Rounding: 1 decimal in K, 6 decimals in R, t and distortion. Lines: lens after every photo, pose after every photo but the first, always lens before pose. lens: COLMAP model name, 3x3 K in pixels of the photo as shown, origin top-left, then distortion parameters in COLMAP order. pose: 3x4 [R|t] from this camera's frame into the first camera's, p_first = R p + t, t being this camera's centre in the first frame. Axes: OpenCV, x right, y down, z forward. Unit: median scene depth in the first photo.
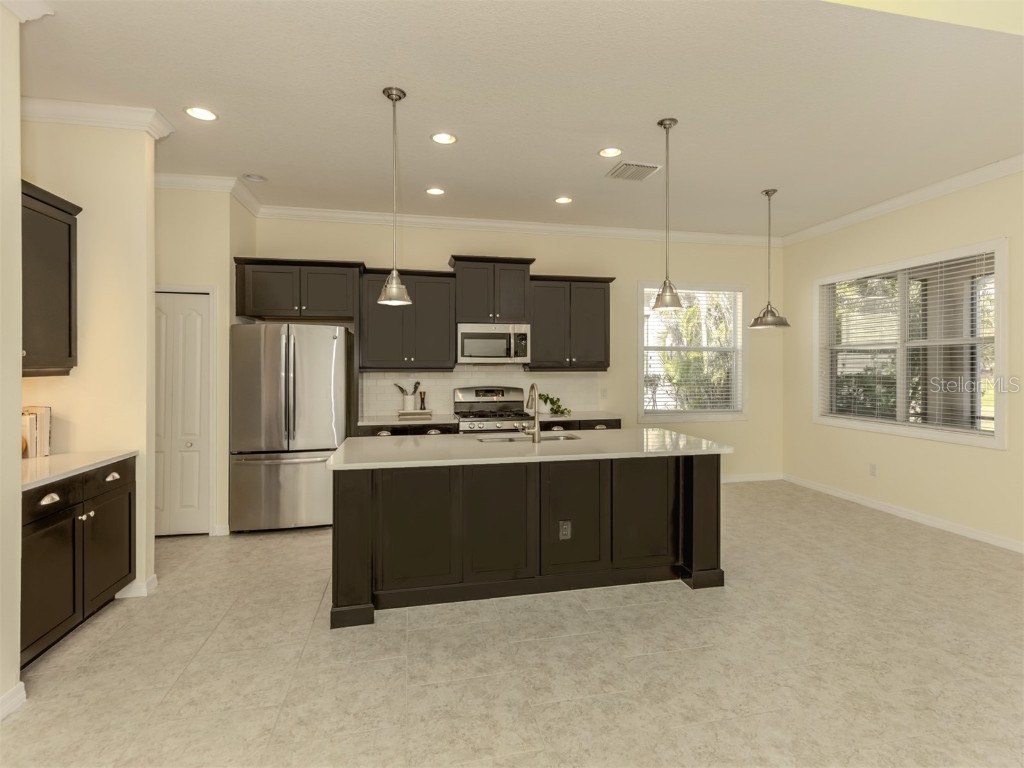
lens RADIAL K [[527.3, 0, 527.3], [0, 527.3, 363.3], [0, 0, 1]] dist [0.004399, 0.000429]
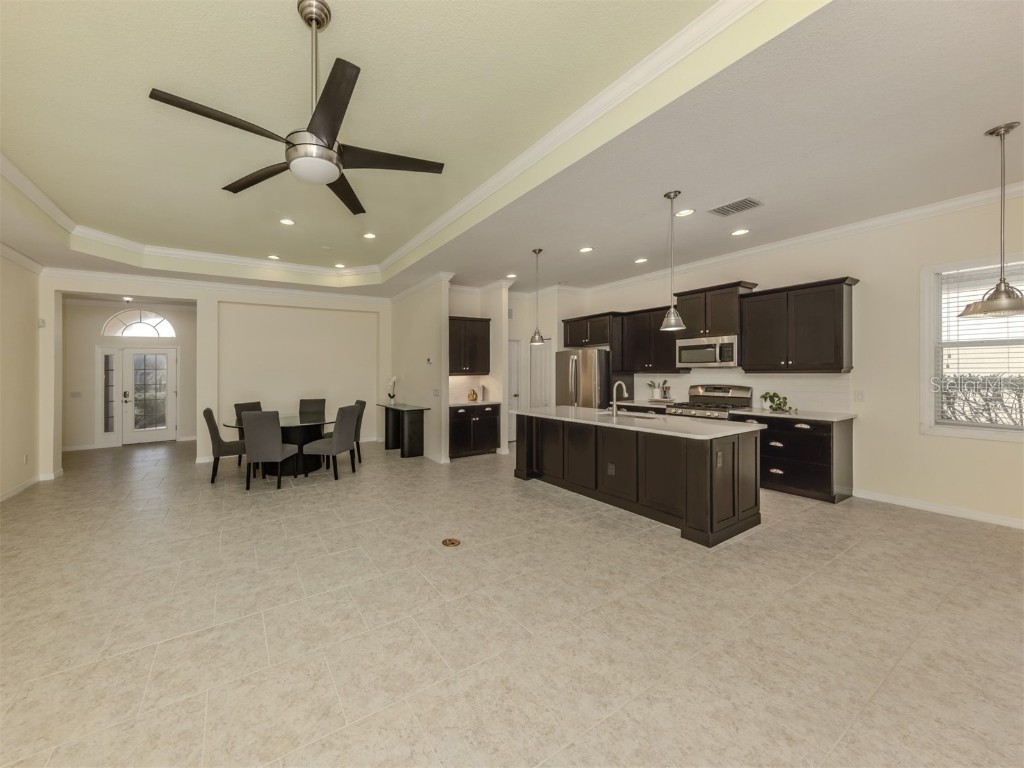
lens RADIAL K [[377.0, 0, 445.0], [0, 377.0, 369.7], [0, 0, 1]] dist [0.001868, -0.000001]
pose [[0.279350, -0.007043, -0.960164, 0.799105], [0.021216, 0.999774, -0.001161, -0.007775], [0.959955, -0.020046, 0.279436, 0.121669]]
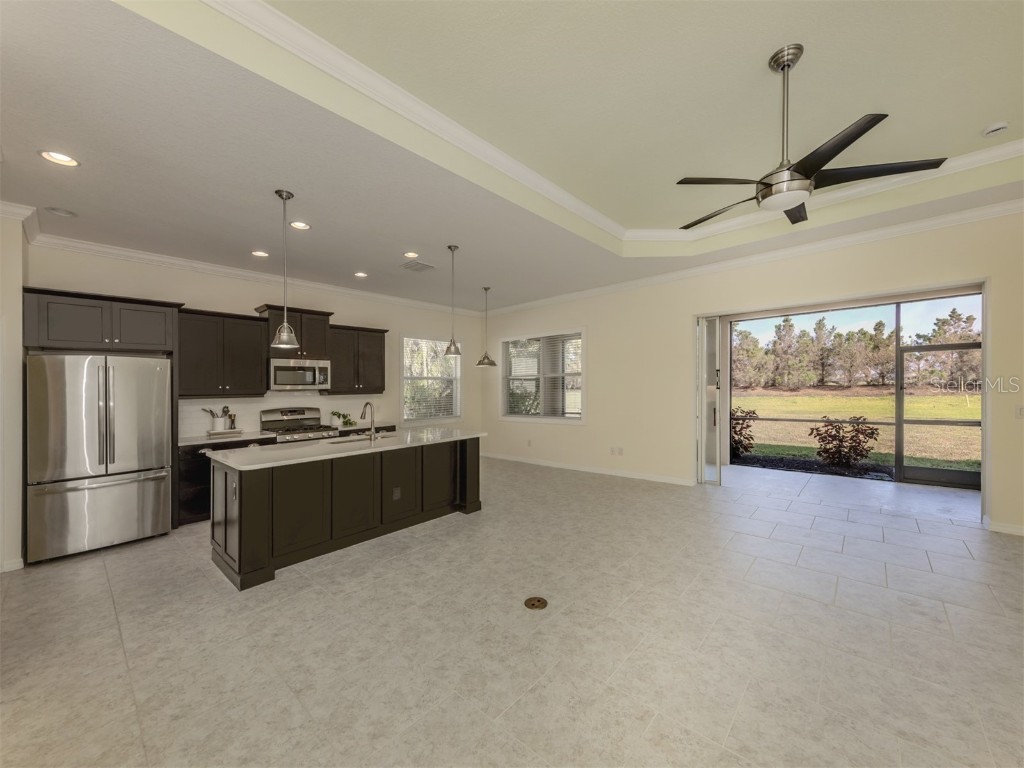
lens RADIAL K [[395.0, 0, 511.2], [0, 395.0, 390.1], [0, 0, 1]] dist [0.000409, -0.000093]
pose [[0.818308, -0.018146, 0.574493, -0.239128], [0.015230, 0.999835, 0.009887, -0.000312], [-0.574578, 0.000659, 0.818450, -0.126880]]
